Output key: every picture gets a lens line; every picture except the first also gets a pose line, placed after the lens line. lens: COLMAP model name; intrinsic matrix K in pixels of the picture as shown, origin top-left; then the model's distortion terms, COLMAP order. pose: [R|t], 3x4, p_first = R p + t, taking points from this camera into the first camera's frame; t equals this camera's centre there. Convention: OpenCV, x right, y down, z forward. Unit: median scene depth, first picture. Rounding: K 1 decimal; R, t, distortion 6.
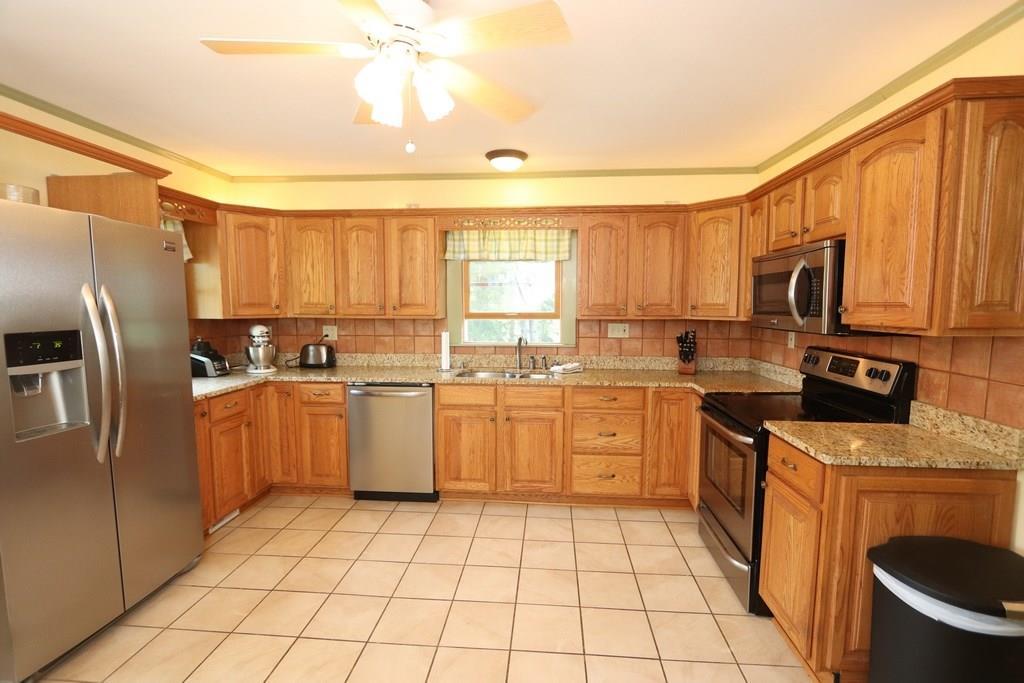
lens RADIAL K [[469.5, 0, 515.4], [0, 469.5, 349.4], [0, 0, 1]] dist [-0.015023, 0.002193]
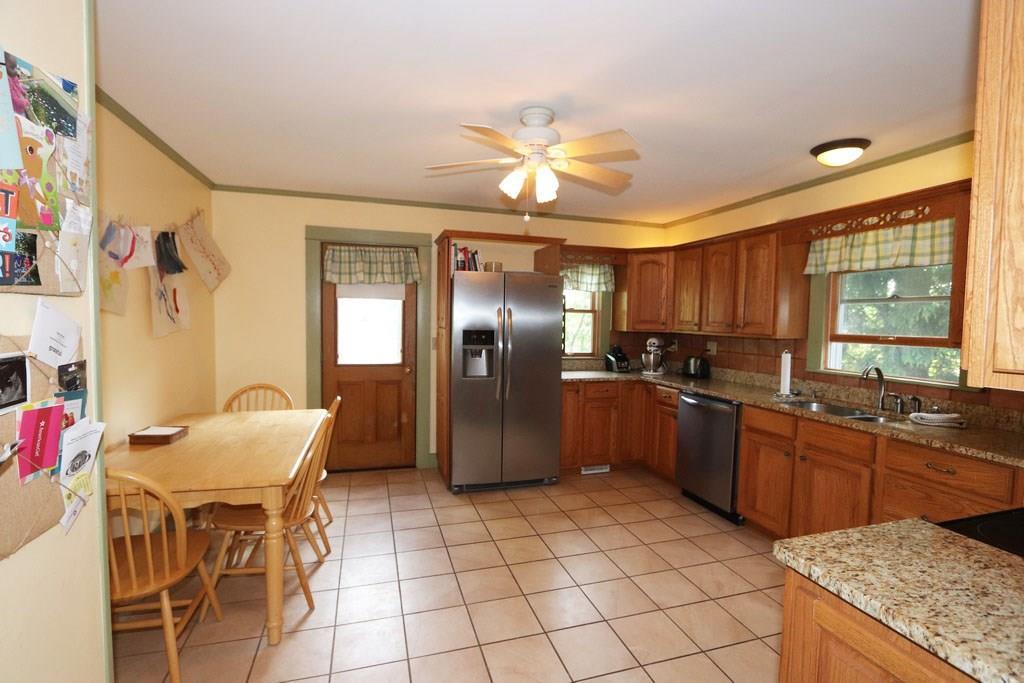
lens RADIAL K [[469.5, 0, 512.0], [0, 469.5, 344.8], [0, 0, 1]] dist [-0.015023, 0.002193]
pose [[0.364793, 0.055259, -0.929447, 0.556365], [-0.107636, 0.994047, 0.016854, -0.013206], [0.924846, 0.093894, 0.368569, 0.181598]]
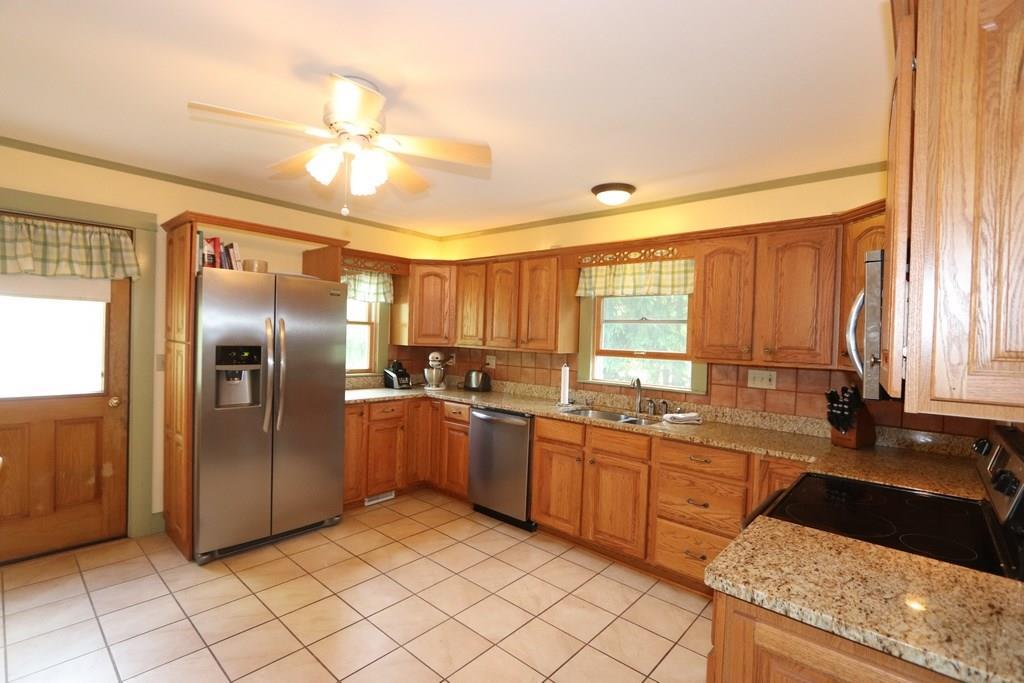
lens RADIAL K [[469.5, 0, 512.4], [0, 469.5, 345.3], [0, 0, 1]] dist [-0.015023, 0.002193]
pose [[0.797534, 0.035881, -0.602206, 0.408936], [-0.088772, 0.994343, -0.058319, -0.015701], [0.596707, 0.099971, 0.796207, 0.128788]]
